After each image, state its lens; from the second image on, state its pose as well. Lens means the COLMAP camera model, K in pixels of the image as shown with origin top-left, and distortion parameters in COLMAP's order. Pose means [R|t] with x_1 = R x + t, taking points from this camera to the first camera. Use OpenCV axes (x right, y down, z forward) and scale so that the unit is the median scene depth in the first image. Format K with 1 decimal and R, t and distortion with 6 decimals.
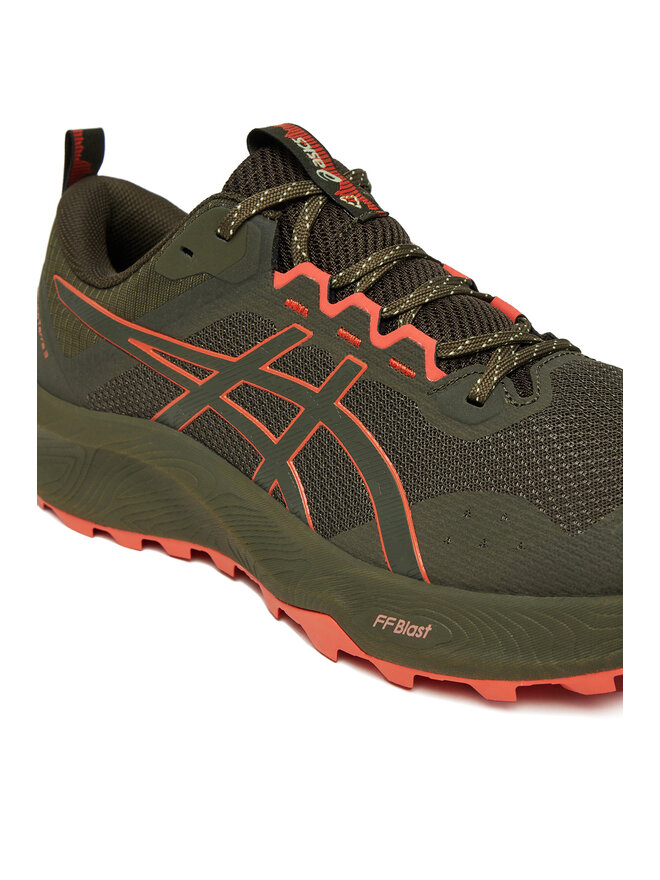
lens RADIAL K [[1376.6, 0, 330.0], [0, 1376.6, 440.0], [0, 0, 1]] dist [-0.043103, 0.045332]
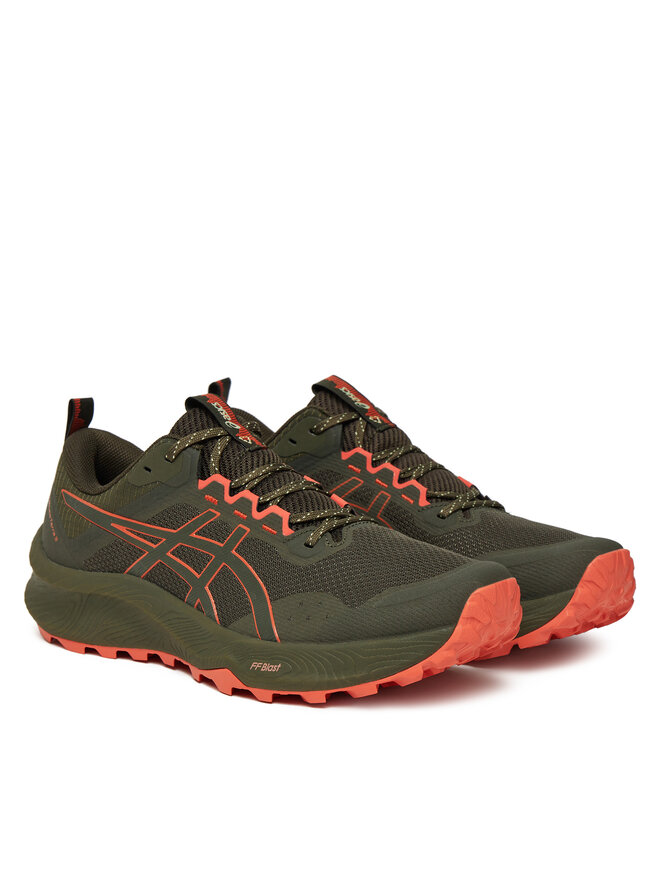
lens RADIAL K [[2172.0, 0, 330.0], [0, 2172.0, 440.0], [0, 0, 1]] dist [-0.075674, -0.020063]
pose [[0.999922, -0.007541, -0.009998, 0.149395], [0.005403, 0.980021, -0.198821, 0.365153], [0.011297, 0.198751, 0.979985, -1.644168]]
